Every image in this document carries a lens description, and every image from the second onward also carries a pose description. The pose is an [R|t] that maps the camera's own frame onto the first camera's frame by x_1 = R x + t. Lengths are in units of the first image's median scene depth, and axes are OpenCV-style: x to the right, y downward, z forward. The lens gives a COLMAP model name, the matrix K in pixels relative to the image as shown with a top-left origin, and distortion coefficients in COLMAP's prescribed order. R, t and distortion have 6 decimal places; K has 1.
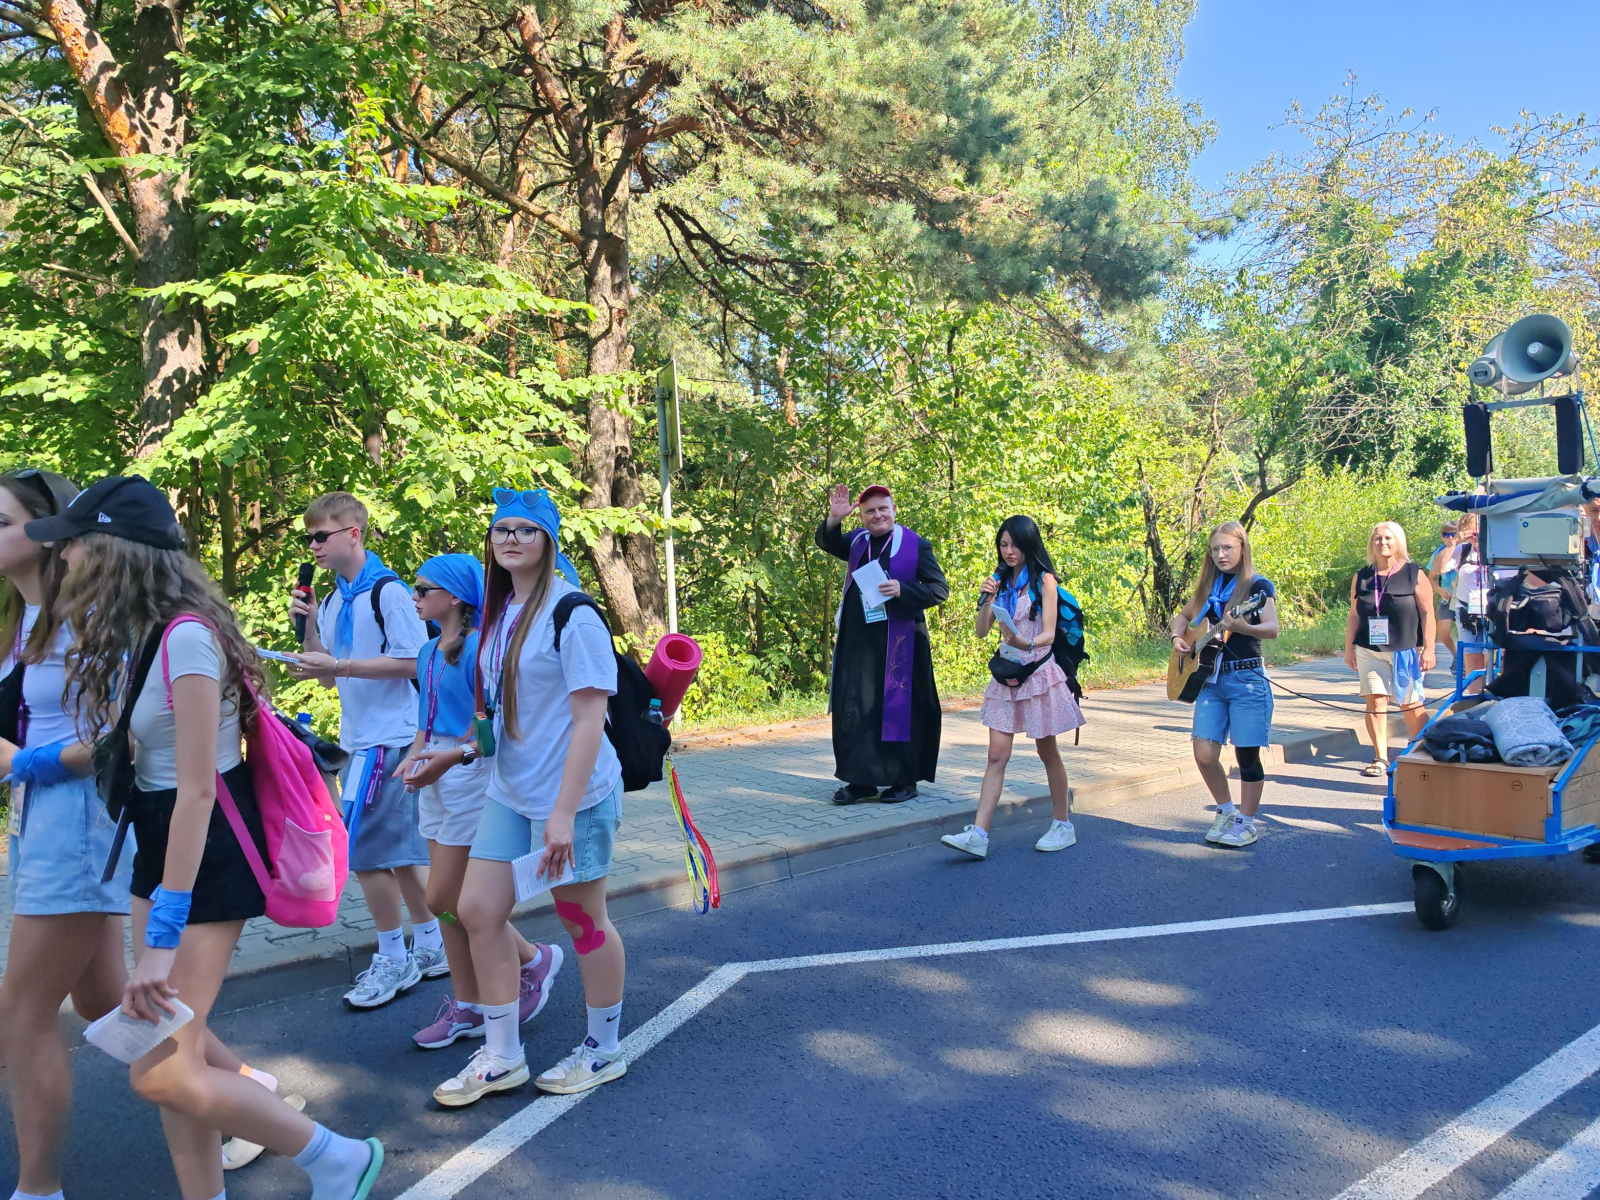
lens RADIAL K [[1278.6, 0, 800.0], [0, 1278.6, 600.0], [0, 0, 1]] dist [-0.003556, -0.005635]
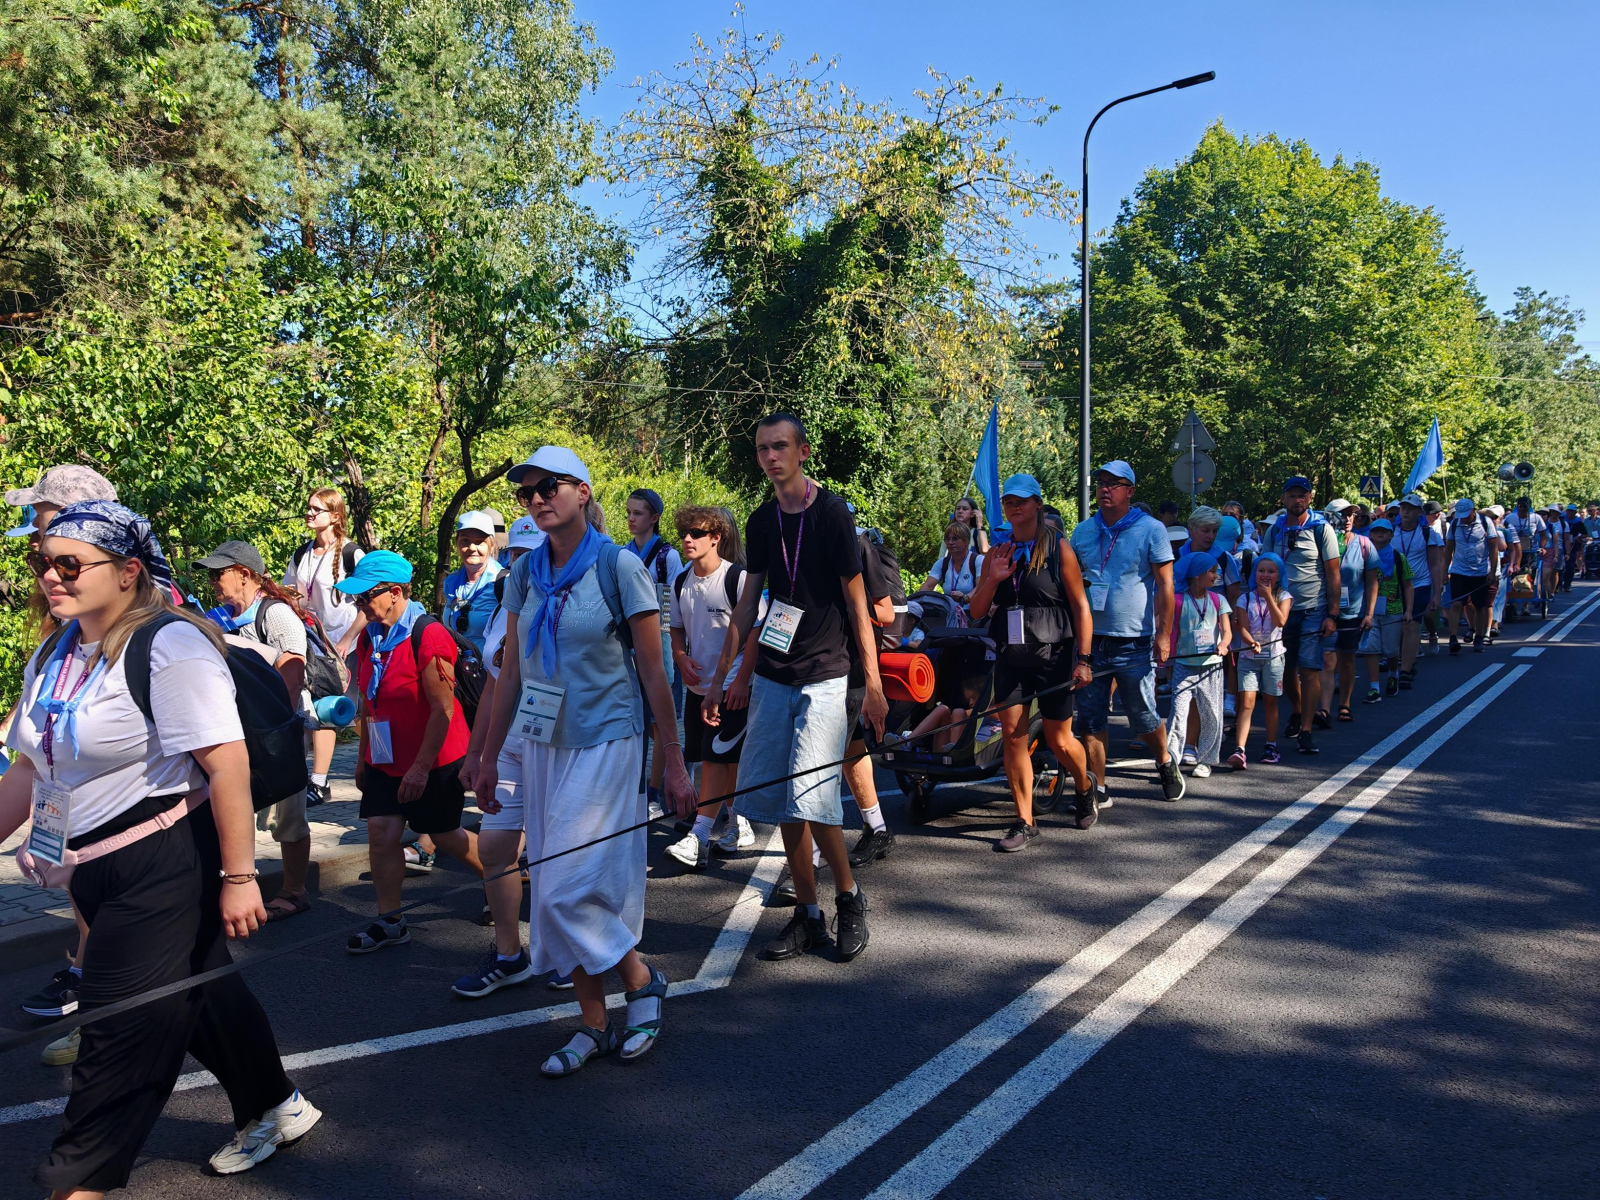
lens RADIAL K [[1286.5, 0, 772.0], [0, 1286.5, 583.7], [0, 0, 1]] dist [0.060942, -0.160512]
pose [[0.961568, 0.003348, 0.274547, 0.468295], [-0.001141, 0.999966, -0.008197, -0.035944], [-0.274565, 0.007569, 0.961539, 0.363614]]
